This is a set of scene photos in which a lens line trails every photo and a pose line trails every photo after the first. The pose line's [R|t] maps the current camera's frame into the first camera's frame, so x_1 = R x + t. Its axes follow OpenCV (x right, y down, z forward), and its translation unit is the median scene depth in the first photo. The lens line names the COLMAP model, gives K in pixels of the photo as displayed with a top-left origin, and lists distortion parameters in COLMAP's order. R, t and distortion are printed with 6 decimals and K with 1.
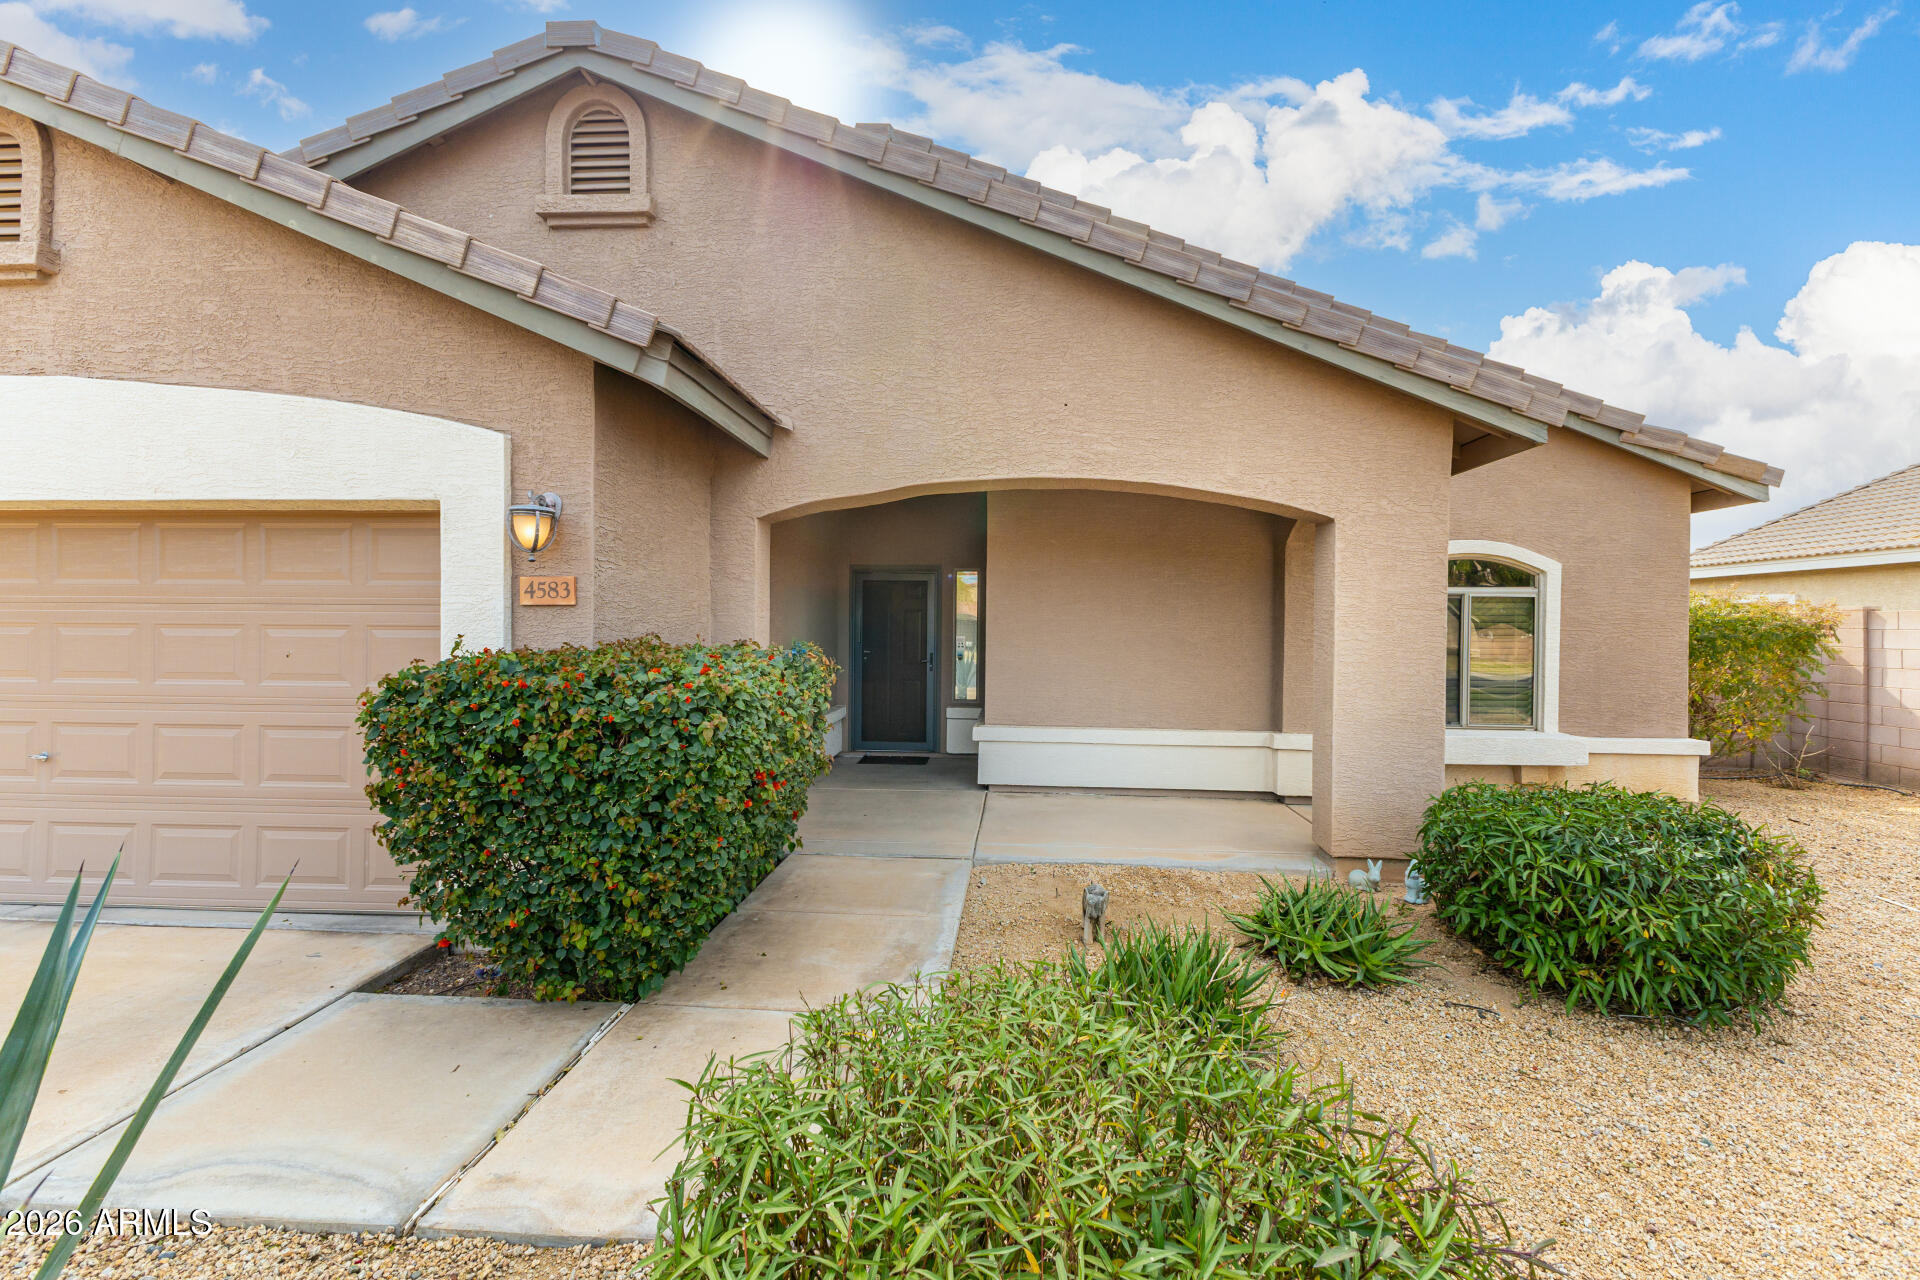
lens RADIAL K [[817.2, 0, 958.4], [0, 817.2, 632.6], [0, 0, 1]] dist [0.008441, -0.000860]
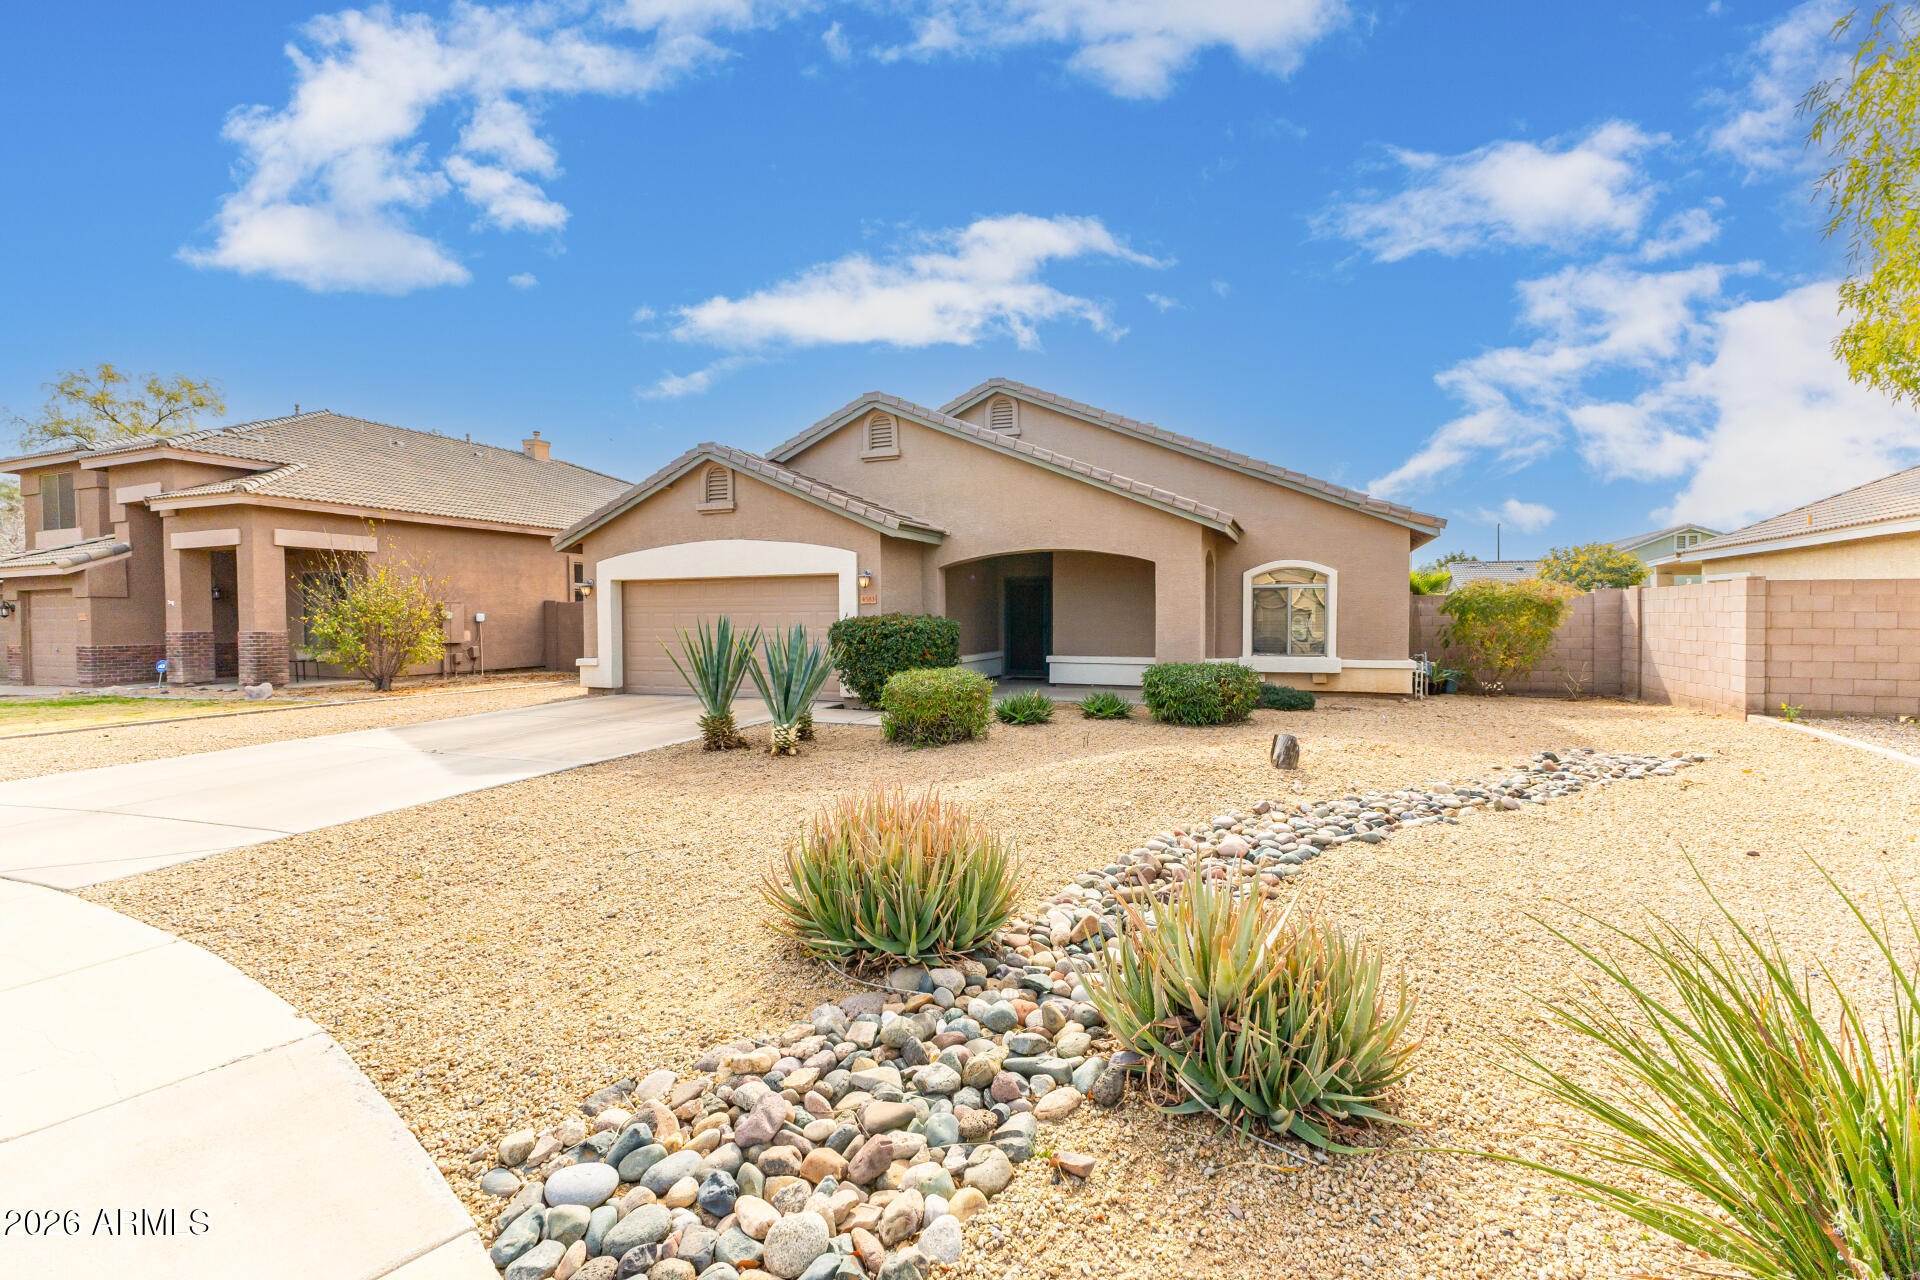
lens RADIAL K [[817.2, 0, 958.4], [0, 817.2, 632.6], [0, 0, 1]] dist [0.008441, -0.000860]
pose [[0.945502, -0.010004, -0.325461, 0.871496], [0.014531, 0.999829, 0.011480, 0.047830], [0.325291, -0.015584, 0.945486, -1.909471]]
